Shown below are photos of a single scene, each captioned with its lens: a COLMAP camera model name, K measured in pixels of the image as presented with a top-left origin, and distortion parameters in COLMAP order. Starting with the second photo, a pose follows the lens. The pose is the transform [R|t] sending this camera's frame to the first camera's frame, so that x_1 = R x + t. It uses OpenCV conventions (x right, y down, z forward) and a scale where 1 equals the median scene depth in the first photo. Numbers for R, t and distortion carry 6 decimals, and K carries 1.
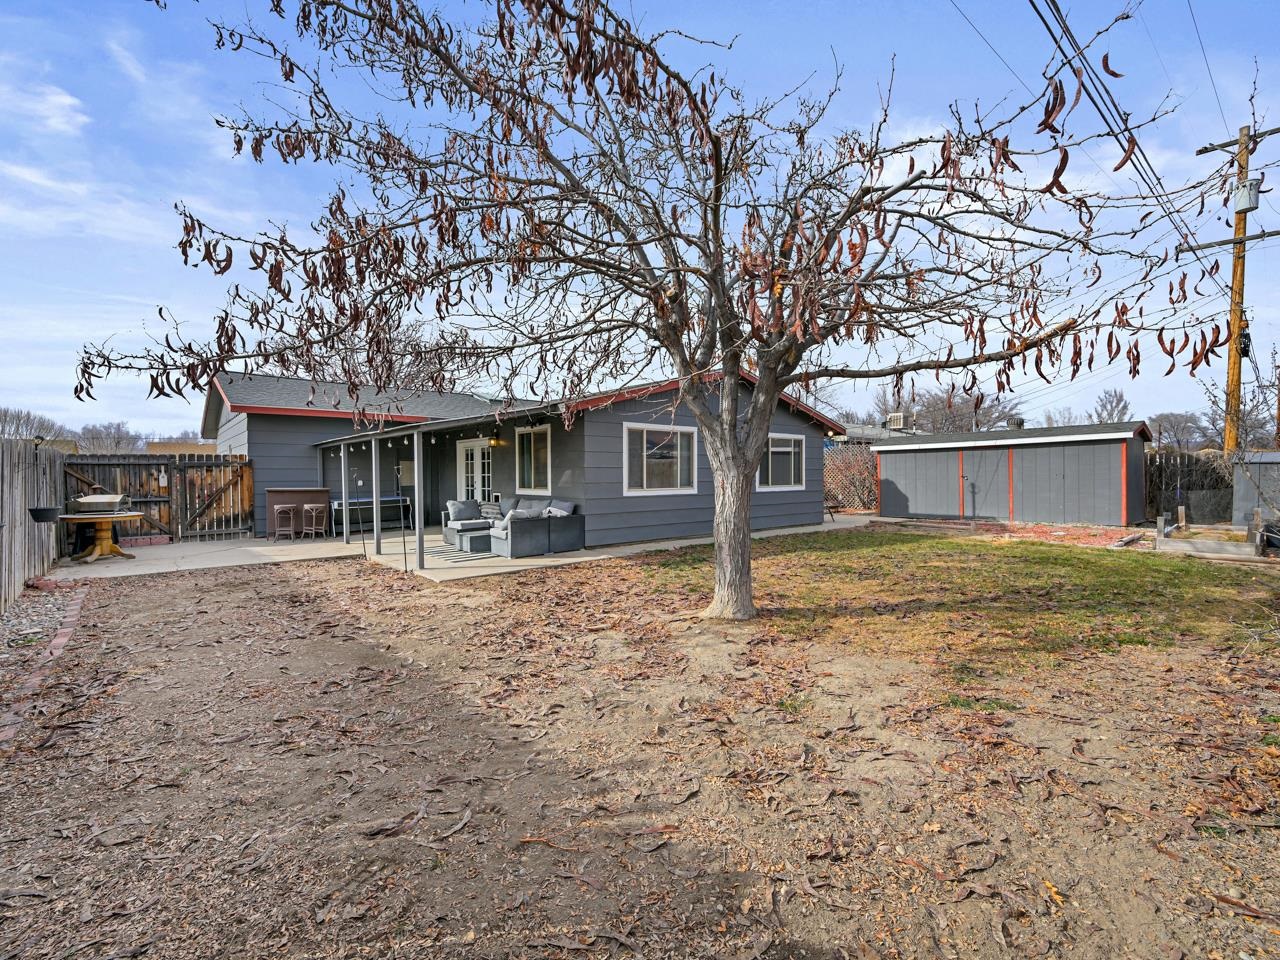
lens RADIAL K [[575.5, 0, 640.0], [0, 575.5, 480.0], [0, 0, 1]] dist [0.001826, 0.000201]
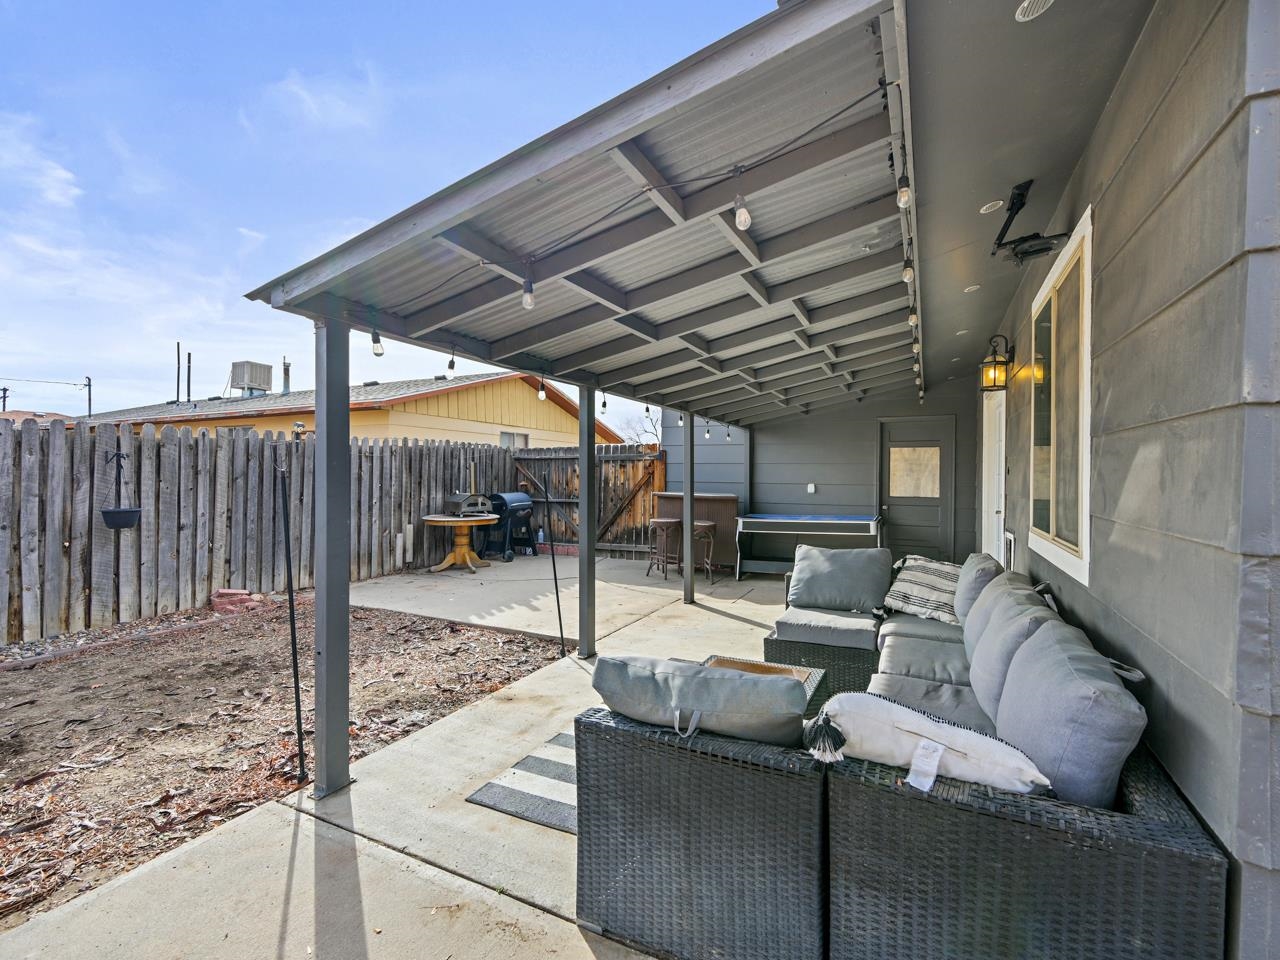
lens RADIAL K [[579.1, 0, 644.4], [0, 579.1, 474.5], [0, 0, 1]] dist [-0.003309, 0.000014]
pose [[0.397150, 0.008399, -0.917715, -0.036011], [-0.021031, 0.999779, 0.000049, -0.005909], [0.917513, 0.019281, 0.397238, 0.734326]]
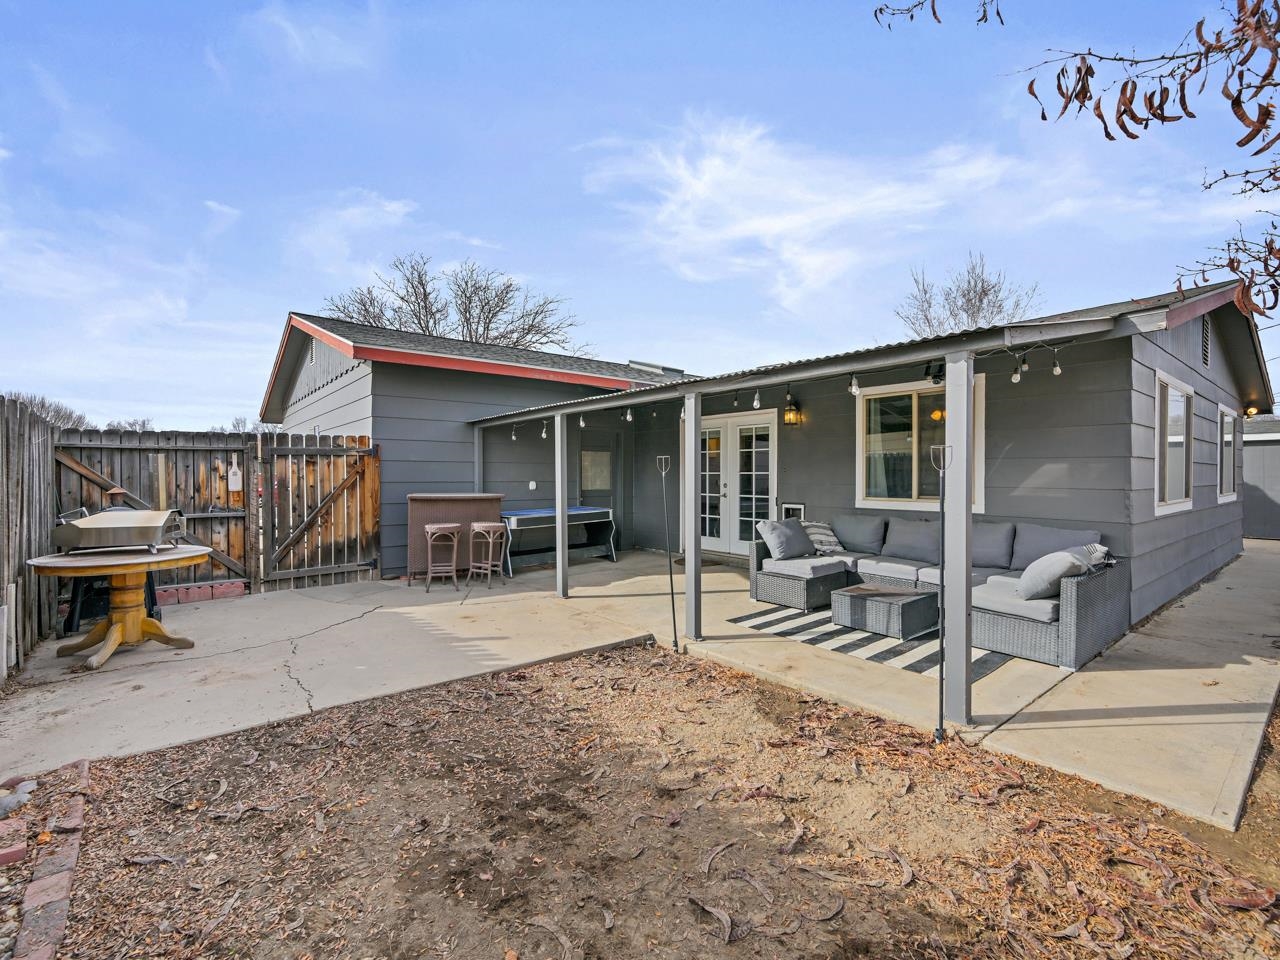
lens RADIAL K [[579.1, 0, 644.4], [0, 579.1, 474.5], [0, 0, 1]] dist [-0.003309, 0.000014]
pose [[0.999793, 0.004728, -0.019788, -0.414285], [-0.004969, 0.999914, -0.012168, 0.000444], [0.019728, 0.012264, 0.999730, 0.443449]]
